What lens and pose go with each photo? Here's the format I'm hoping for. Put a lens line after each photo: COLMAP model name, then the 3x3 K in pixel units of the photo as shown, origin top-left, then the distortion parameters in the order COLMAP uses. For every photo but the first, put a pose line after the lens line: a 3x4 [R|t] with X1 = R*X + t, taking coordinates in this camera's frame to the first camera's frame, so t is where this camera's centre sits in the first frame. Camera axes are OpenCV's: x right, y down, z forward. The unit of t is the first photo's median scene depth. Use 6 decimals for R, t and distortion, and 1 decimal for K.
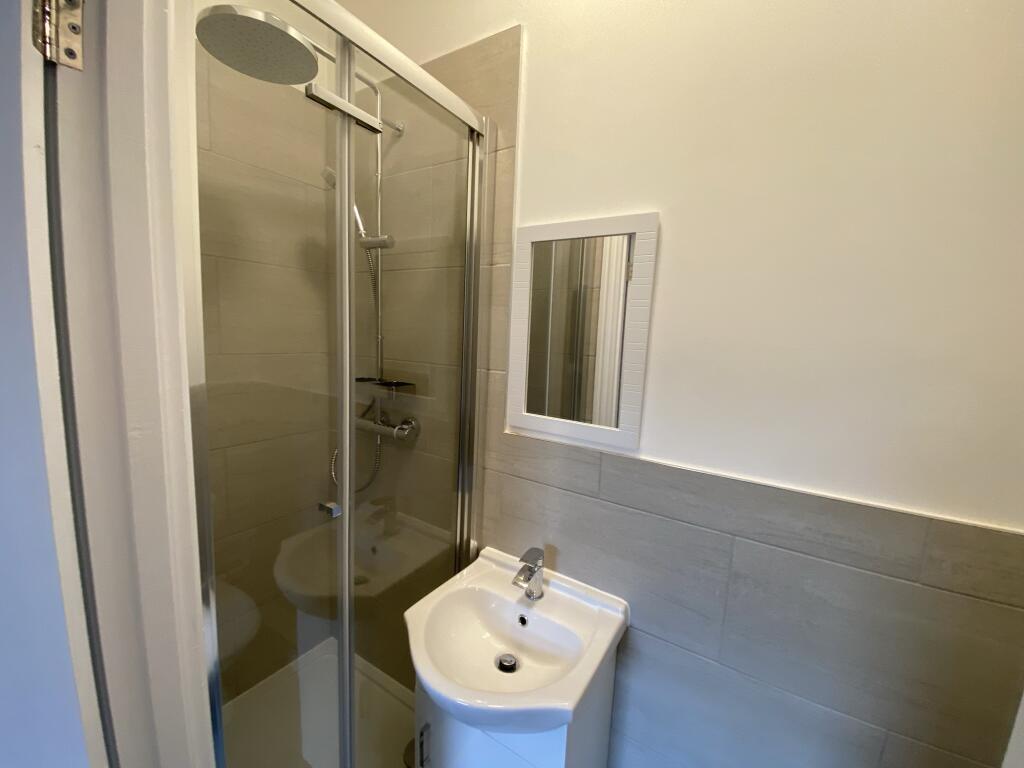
lens RADIAL K [[419.2, 0, 507.4], [0, 419.2, 386.9], [0, 0, 1]] dist [0.000367, -0.000181]
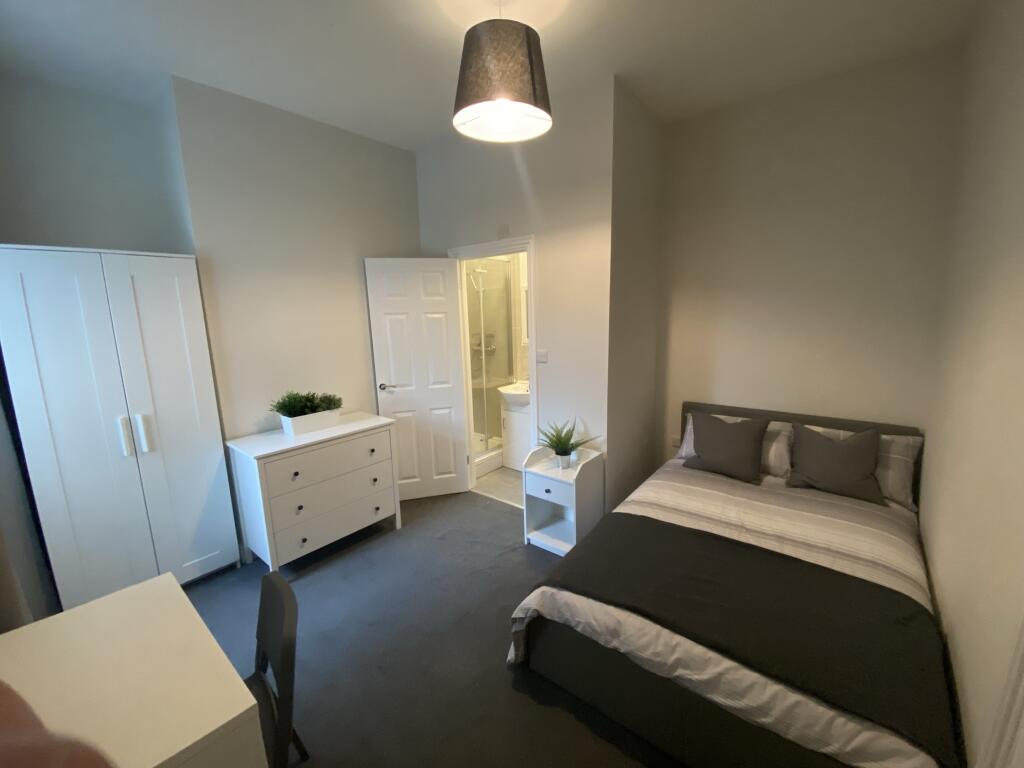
lens RADIAL K [[414.4, 0, 496.7], [0, 414.4, 381.9], [0, 0, 1]] dist [-0.022757, -0.000021]
pose [[0.986757, -0.047054, -0.155229, 0.285351], [0.054060, 0.997686, 0.041222, 0.243658], [0.152931, -0.049068, 0.987018, -2.225568]]
